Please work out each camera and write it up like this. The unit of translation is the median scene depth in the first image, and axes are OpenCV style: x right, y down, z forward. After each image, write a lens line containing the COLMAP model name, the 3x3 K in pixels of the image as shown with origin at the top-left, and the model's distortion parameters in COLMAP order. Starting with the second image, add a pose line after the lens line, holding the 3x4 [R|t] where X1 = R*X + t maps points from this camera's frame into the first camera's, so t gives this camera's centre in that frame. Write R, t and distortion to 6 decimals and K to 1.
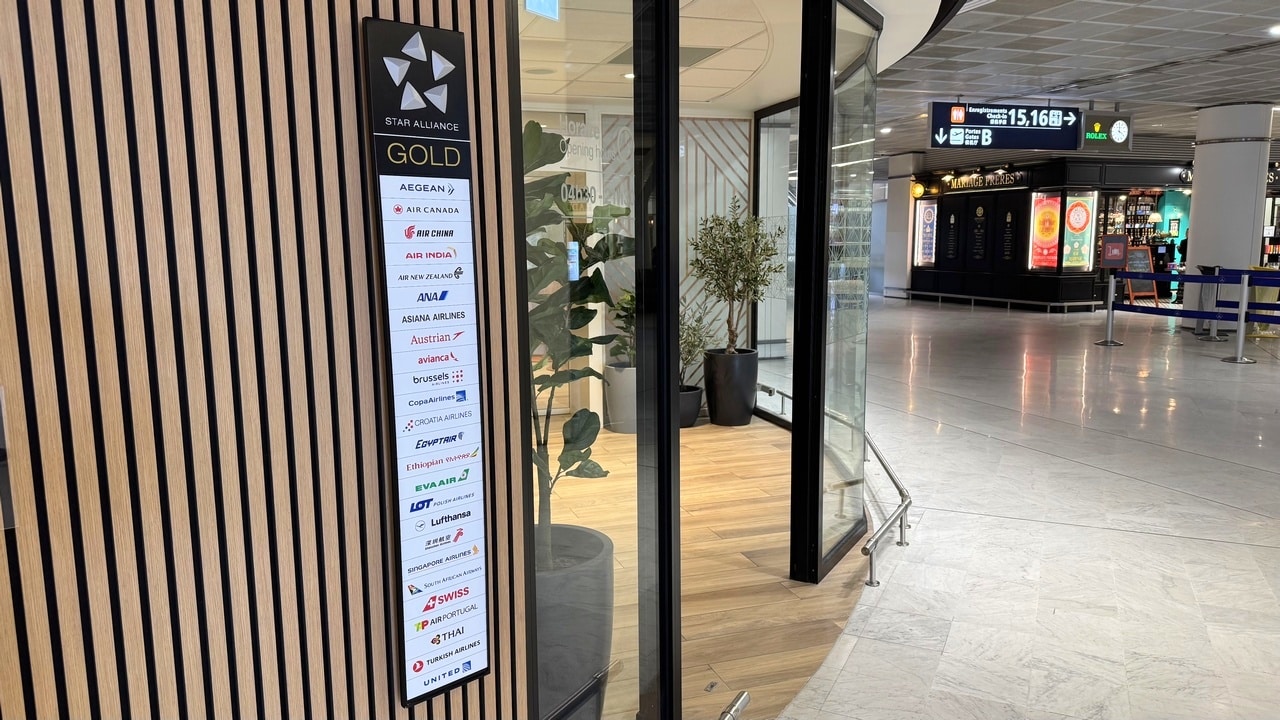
lens RADIAL K [[892.2, 0, 639.6], [0, 892.2, 366.5], [0, 0, 1]] dist [0.044255, -0.039033]
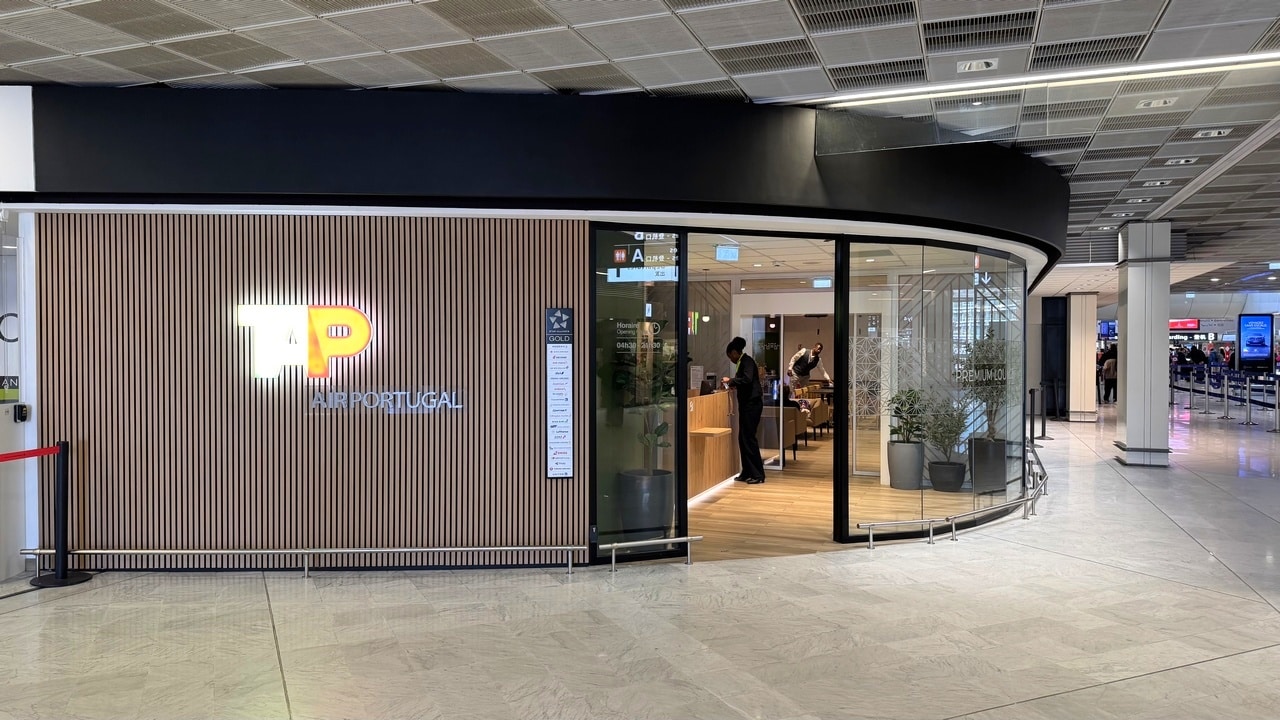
lens RADIAL K [[892.2, 0, 641.3], [0, 892.2, 356.0], [0, 0, 1]] dist [0.044255, -0.039033]
pose [[0.765079, 0.019298, -0.643647, 2.563296], [-0.103412, 0.990259, -0.093232, 0.175640], [0.635578, 0.137891, 0.759623, -1.769885]]
